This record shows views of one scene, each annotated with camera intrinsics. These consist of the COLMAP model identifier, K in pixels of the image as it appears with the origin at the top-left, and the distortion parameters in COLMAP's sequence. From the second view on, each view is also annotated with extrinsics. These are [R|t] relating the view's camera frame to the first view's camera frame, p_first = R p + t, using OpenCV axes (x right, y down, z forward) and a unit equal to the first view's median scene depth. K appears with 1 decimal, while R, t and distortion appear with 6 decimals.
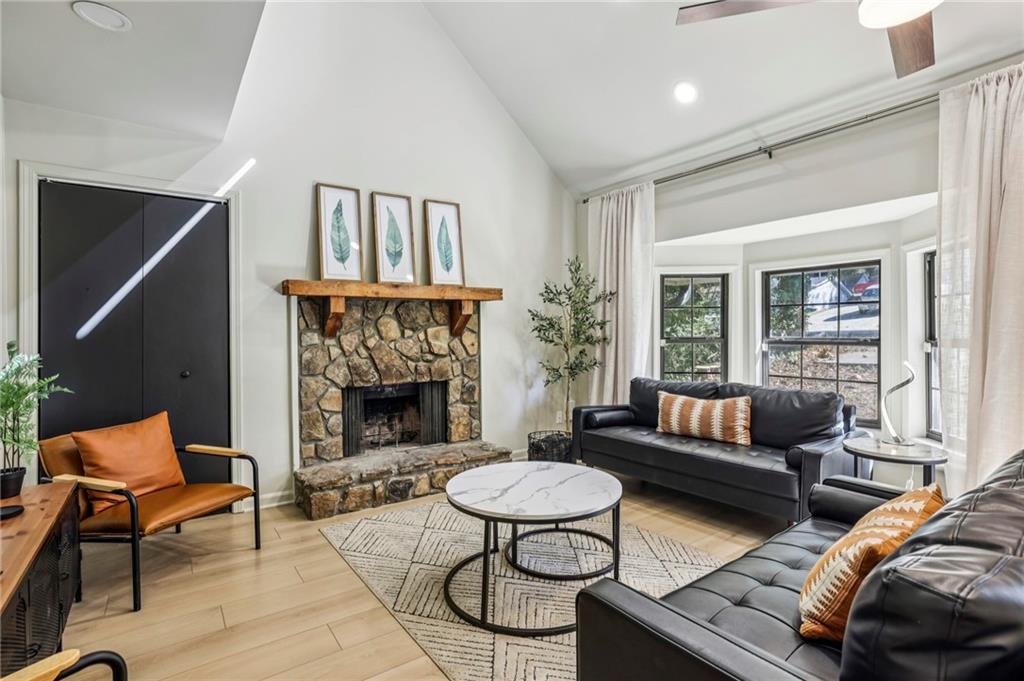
lens RADIAL K [[502.9, 0, 511.6], [0, 502.9, 340.0], [0, 0, 1]] dist [-0.017729, 0.002978]
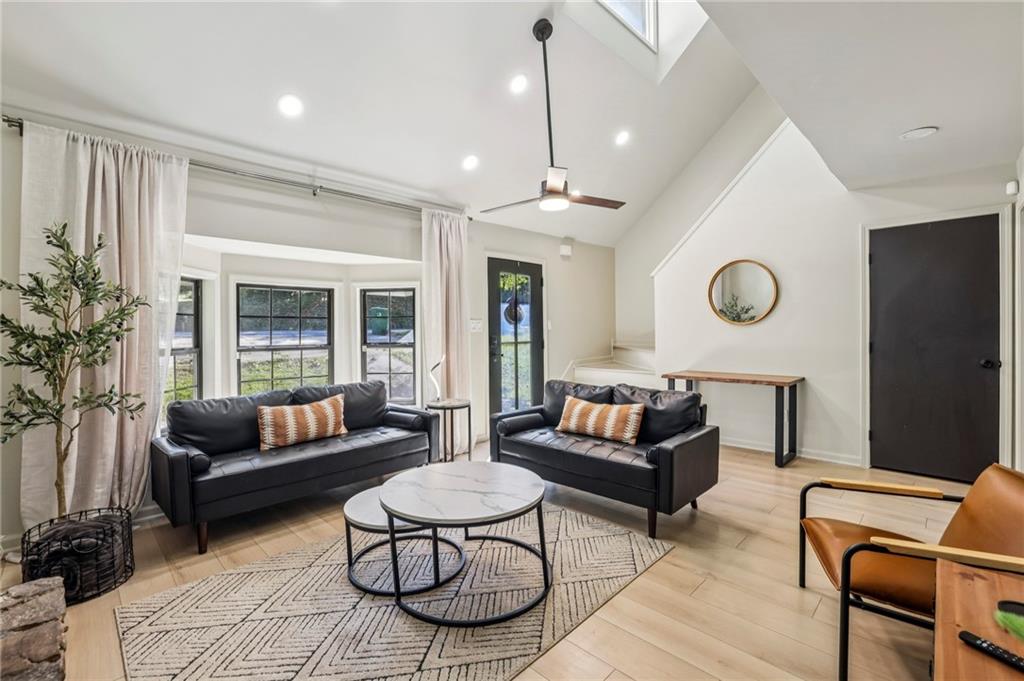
lens RADIAL K [[450.1, 0, 514.5], [0, 450.1, 338.0], [0, 0, 1]] dist [-0.027863, 0.001016]
pose [[-0.171468, -0.010520, 0.985134, -0.562693], [0.022101, 0.999650, 0.014522, -0.024141], [-0.984942, 0.024263, -0.171175, 0.644879]]
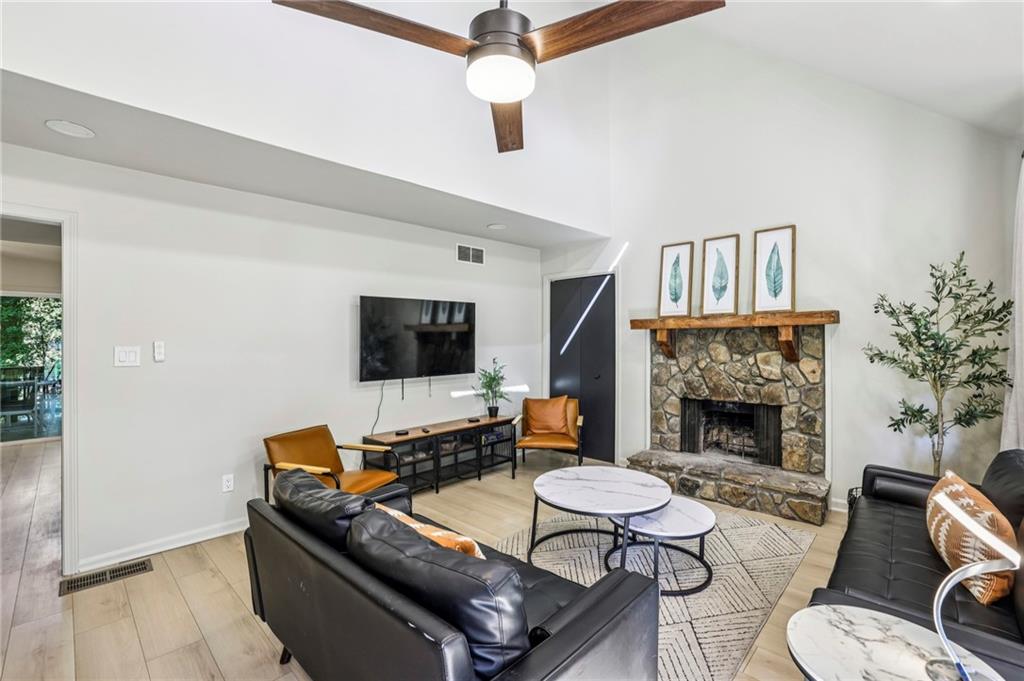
lens RADIAL K [[450.1, 0, 518.3], [0, 450.1, 338.9], [0, 0, 1]] dist [-0.027863, 0.001016]
pose [[0.197518, 0.007648, -0.980269, 0.697111], [-0.007622, 0.999951, 0.006266, -0.058948], [0.980270, 0.006234, 0.197566, 0.344768]]
